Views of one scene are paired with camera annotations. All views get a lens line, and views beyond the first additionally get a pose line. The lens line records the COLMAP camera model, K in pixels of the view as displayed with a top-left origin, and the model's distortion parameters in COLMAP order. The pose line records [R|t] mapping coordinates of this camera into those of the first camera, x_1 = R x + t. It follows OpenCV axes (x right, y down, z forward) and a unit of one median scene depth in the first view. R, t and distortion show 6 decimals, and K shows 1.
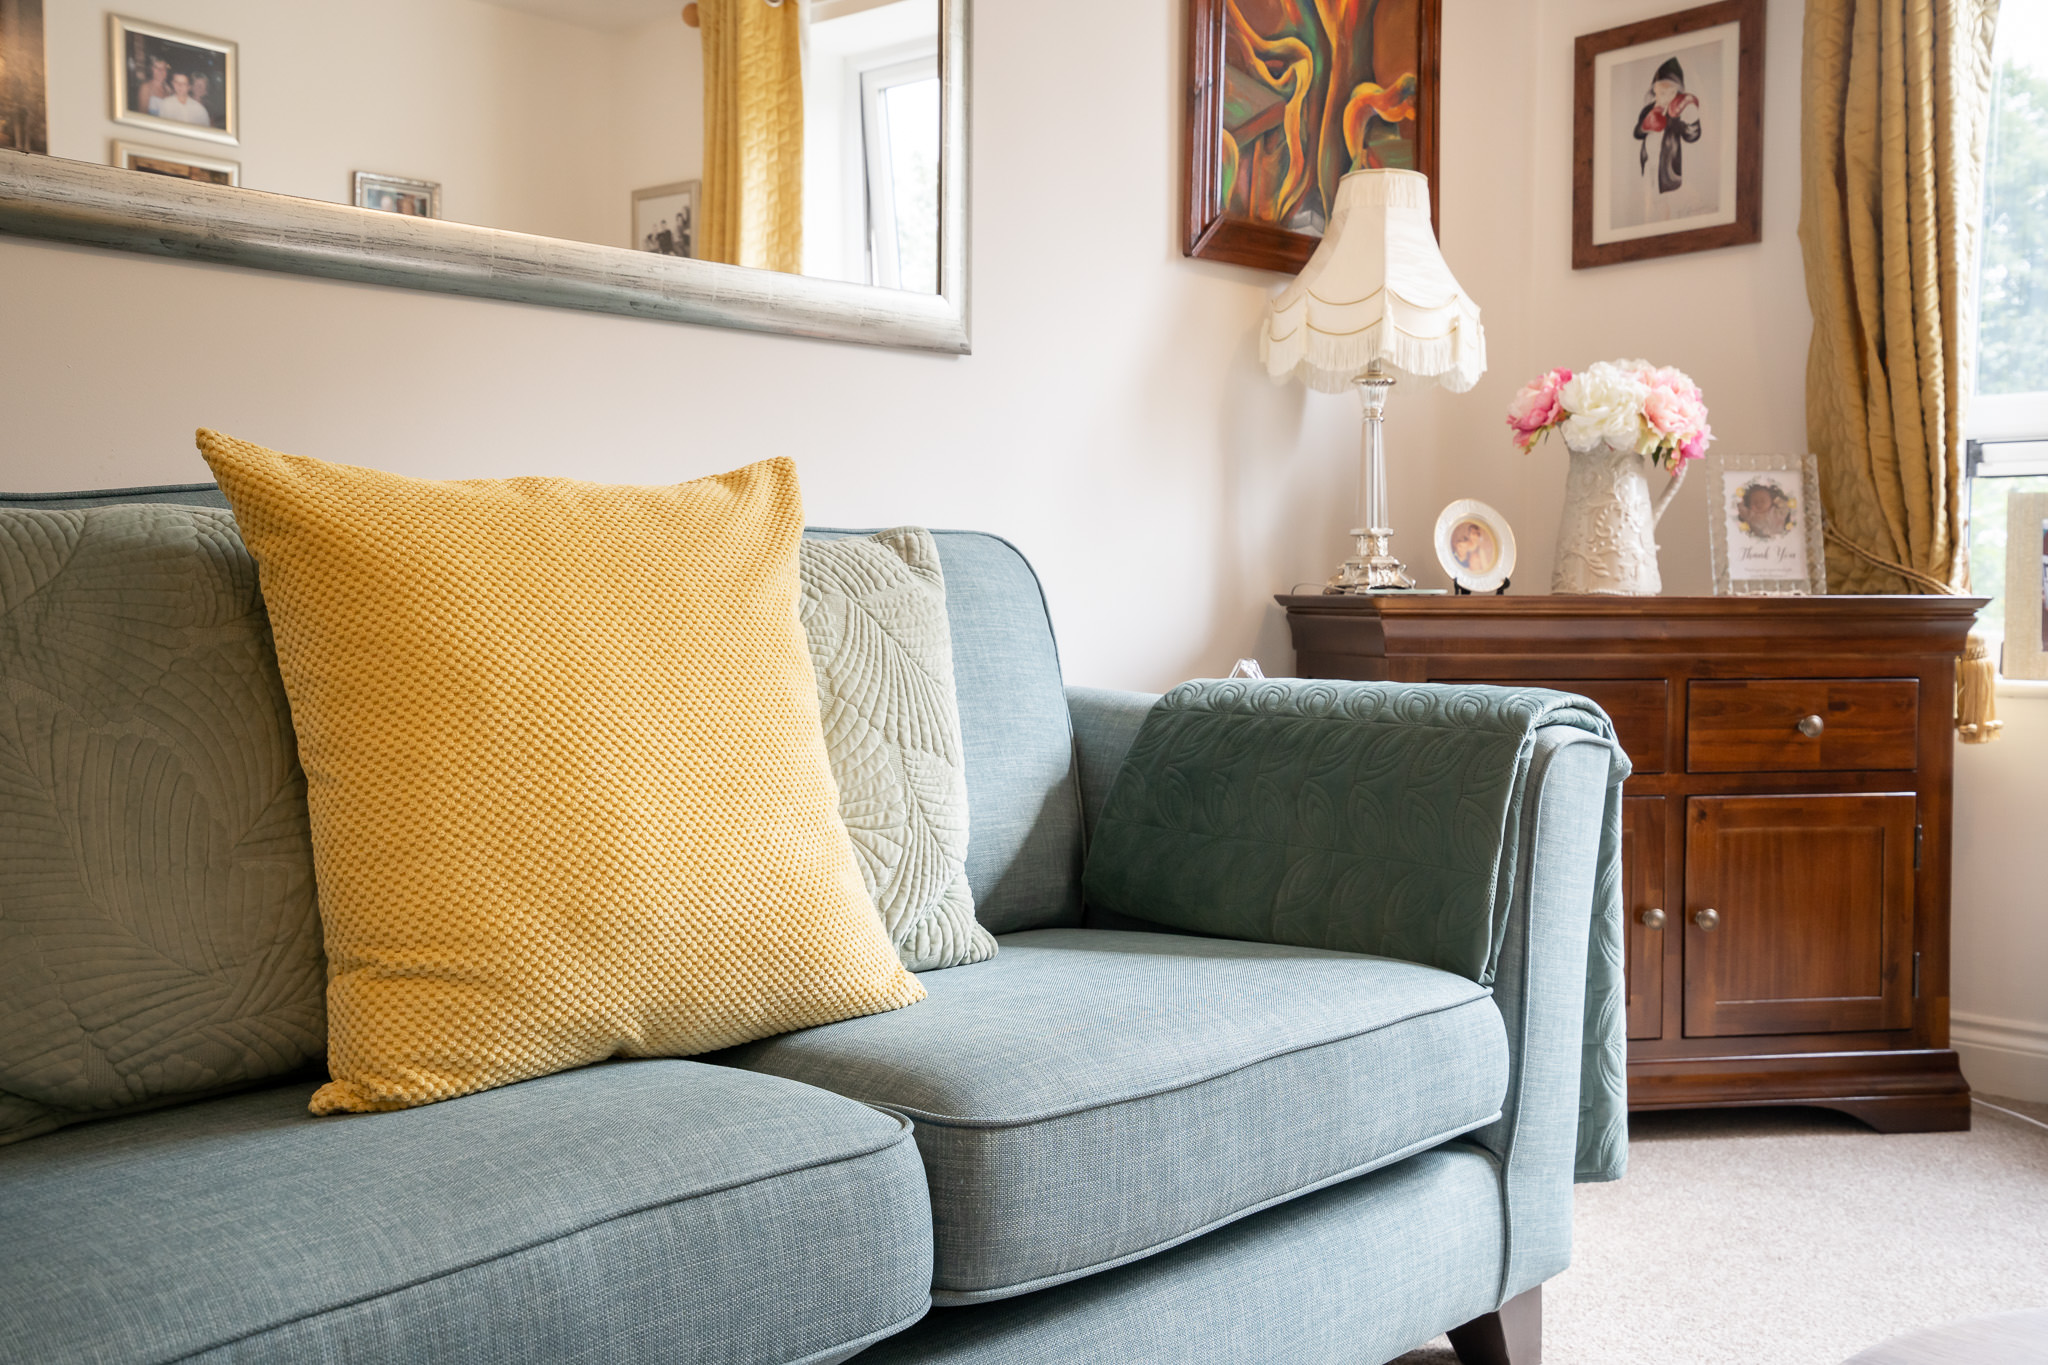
lens RADIAL K [[1953.7, 0, 1026.0], [0, 1953.7, 673.1], [0, 0, 1]] dist [0.069058, 0.000000]
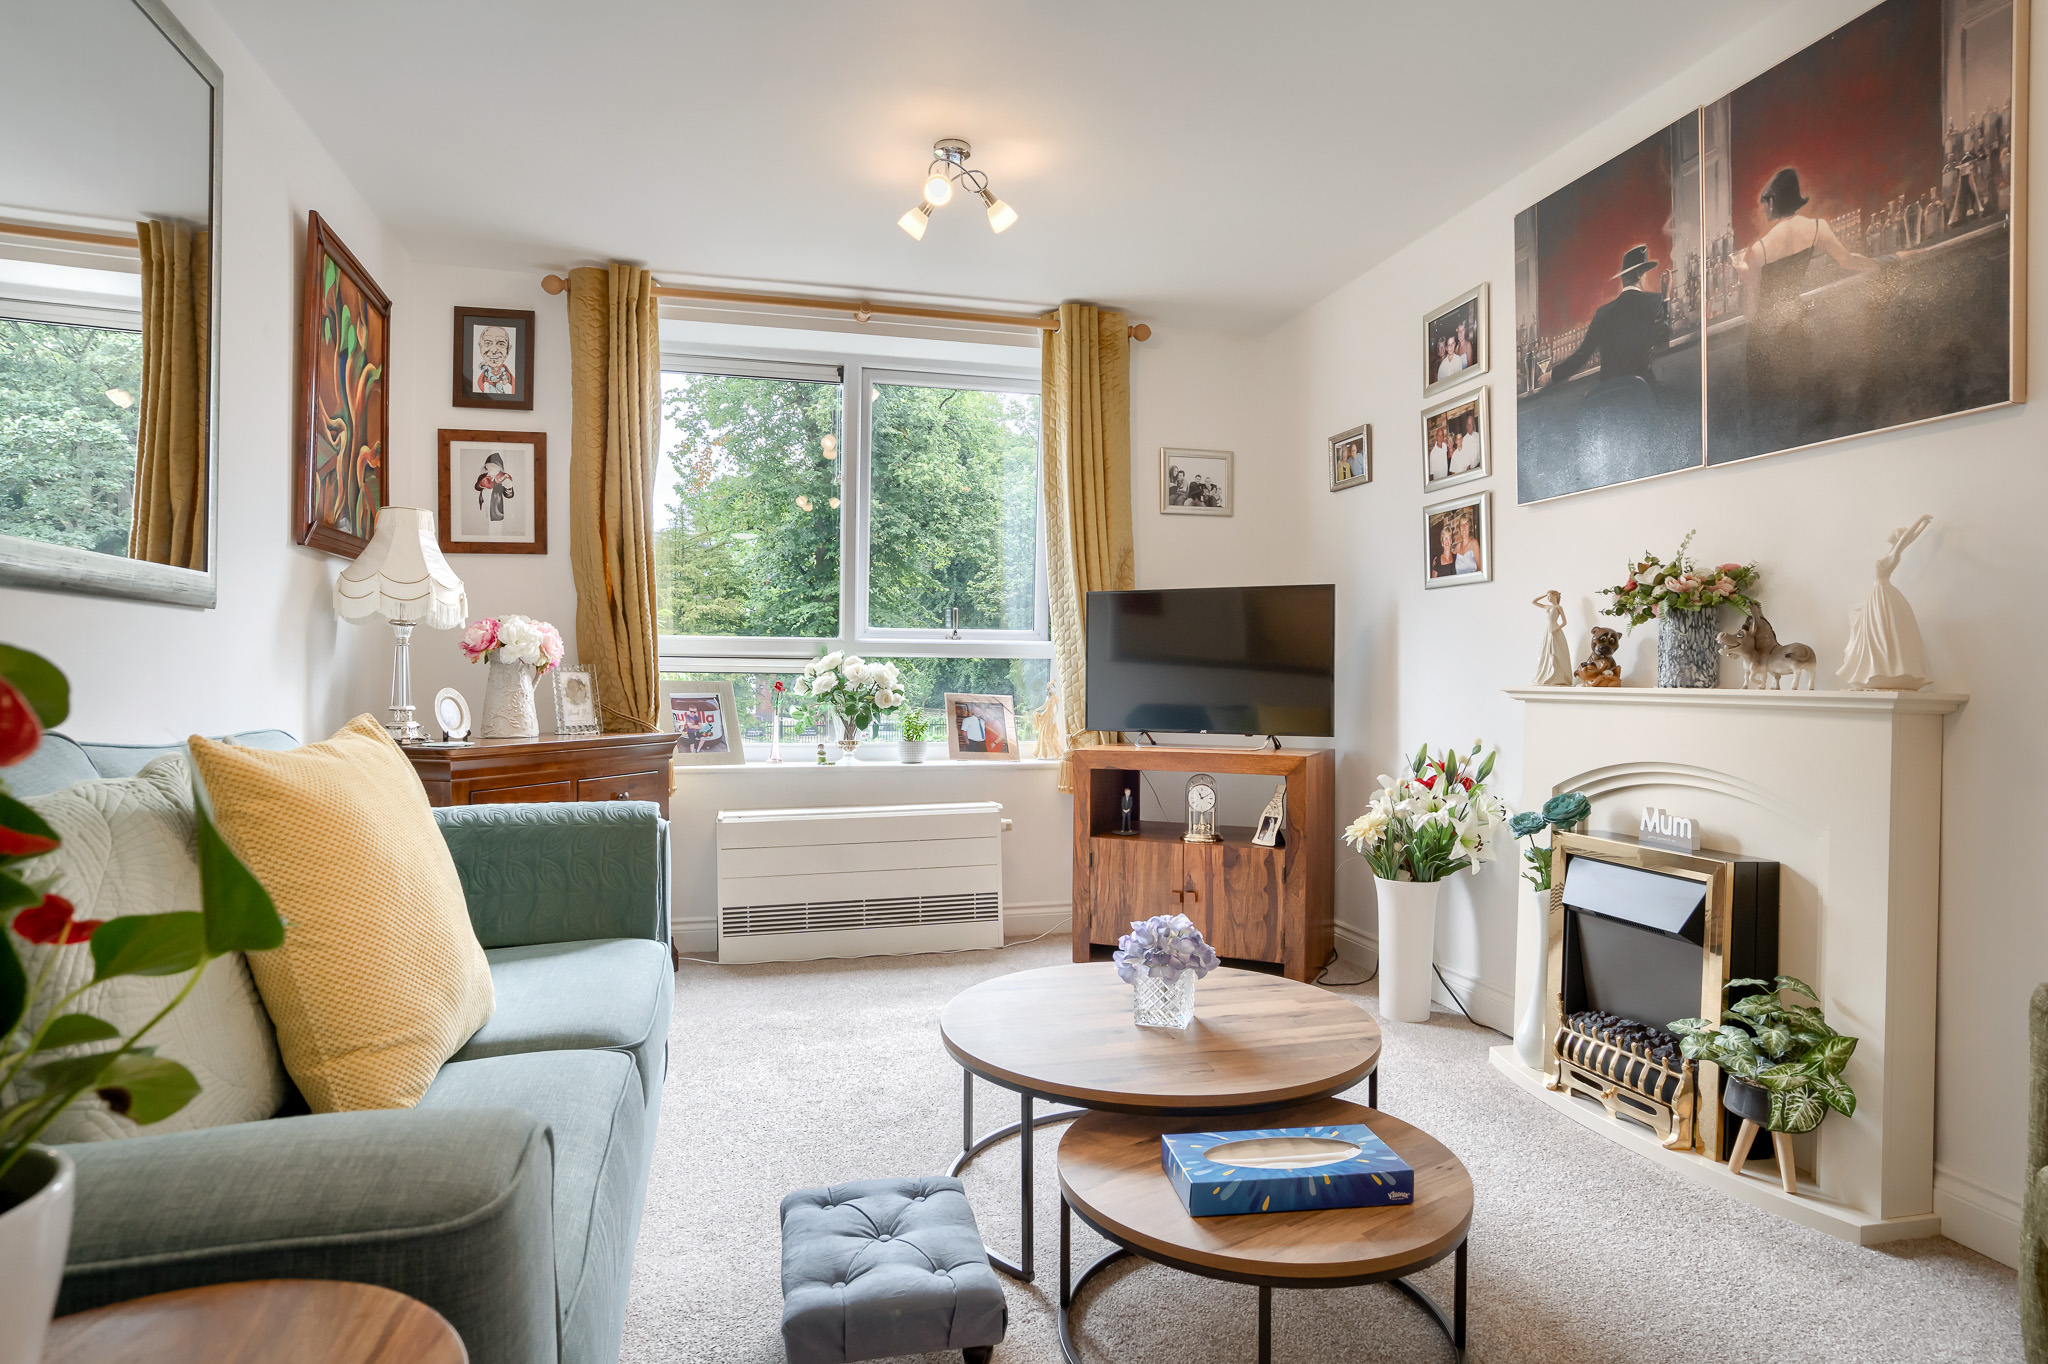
lens RADIAL K [[1122.9, 0, 1028.2], [0, 1122.9, 681.4], [0, 0, 1]] dist [0.001522, 0.000146]
pose [[0.520094, -0.001332, 0.854108, -0.379475], [0.028846, 0.999456, -0.016007, -0.060757], [-0.853622, 0.032963, 0.519849, -0.007291]]
